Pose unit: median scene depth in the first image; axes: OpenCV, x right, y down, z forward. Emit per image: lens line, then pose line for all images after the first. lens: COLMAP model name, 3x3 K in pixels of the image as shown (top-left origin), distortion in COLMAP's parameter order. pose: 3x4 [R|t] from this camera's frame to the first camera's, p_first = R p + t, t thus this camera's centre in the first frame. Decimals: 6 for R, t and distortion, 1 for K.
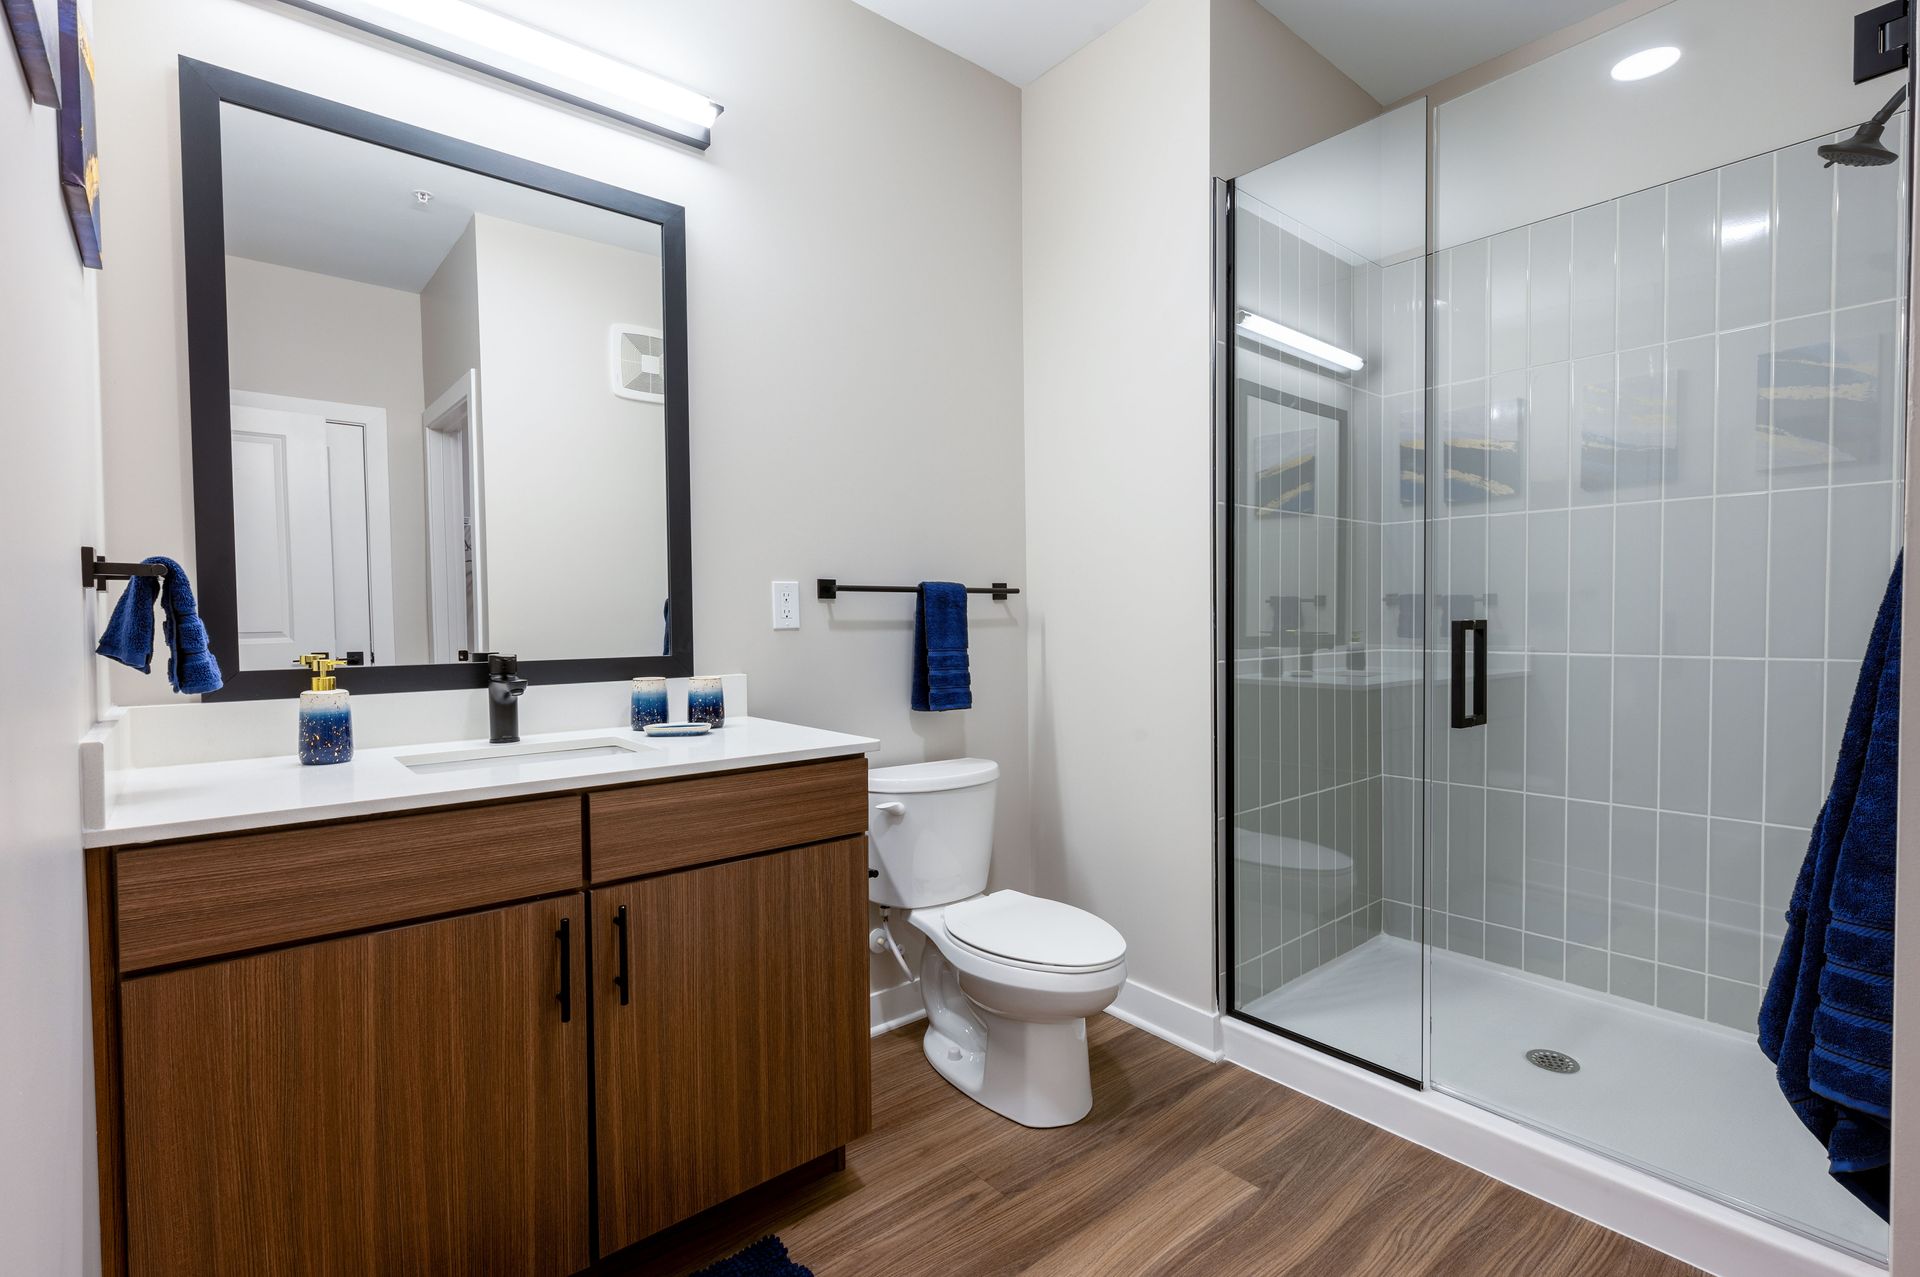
lens RADIAL K [[742.5, 0, 960.0], [0, 742.5, 638.5], [0, 0, 1]] dist [-0.003445, 0.000165]
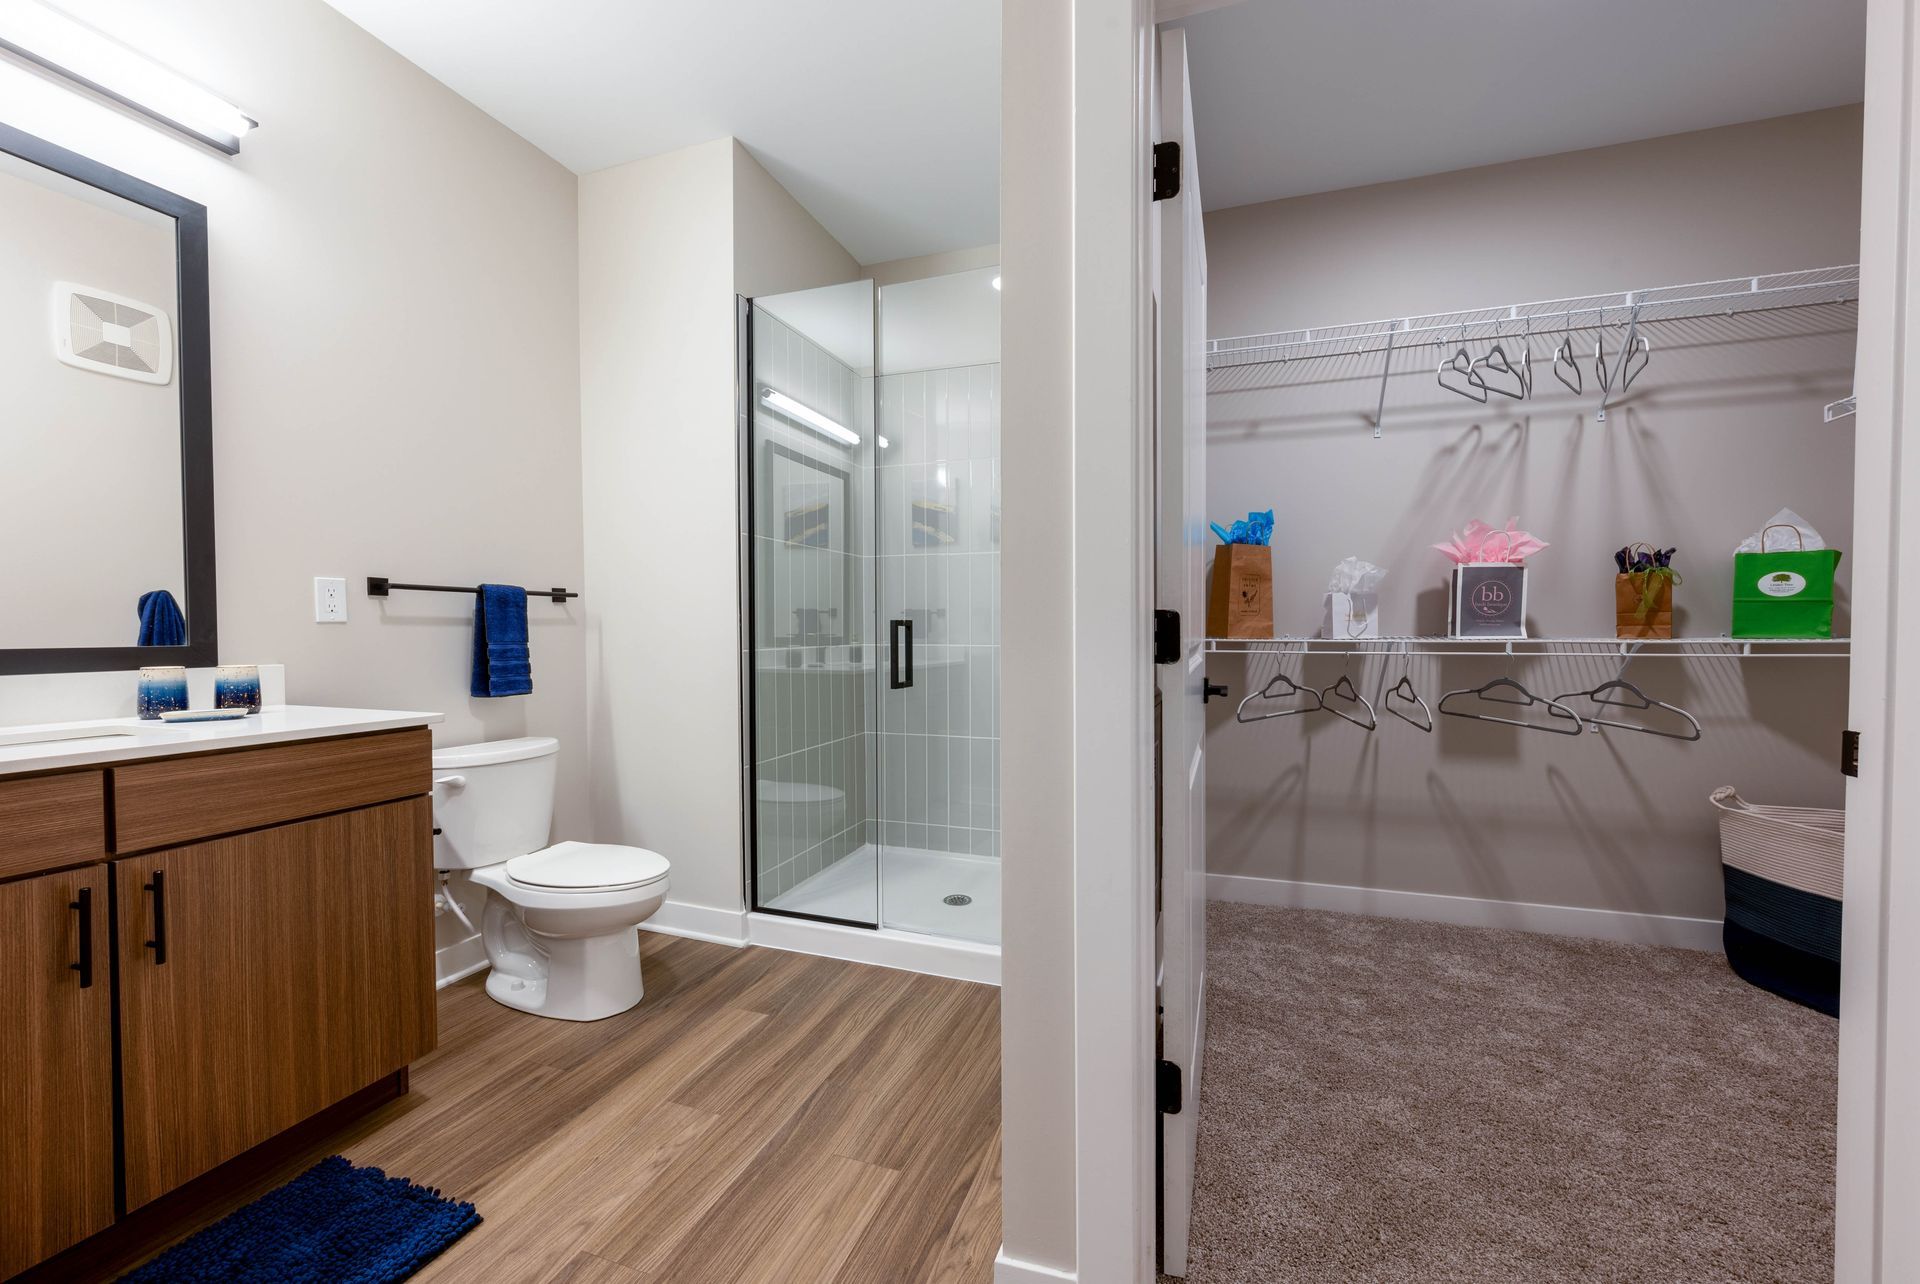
lens RADIAL K [[742.5, 0, 960.0], [0, 742.5, 642.0], [0, 0, 1]] dist [-0.003445, 0.000165]
pose [[0.853703, -0.003345, 0.520750, -0.019283], [0.019854, 0.999461, -0.026128, 0.063712], [-0.520382, 0.032644, 0.853309, -0.389637]]
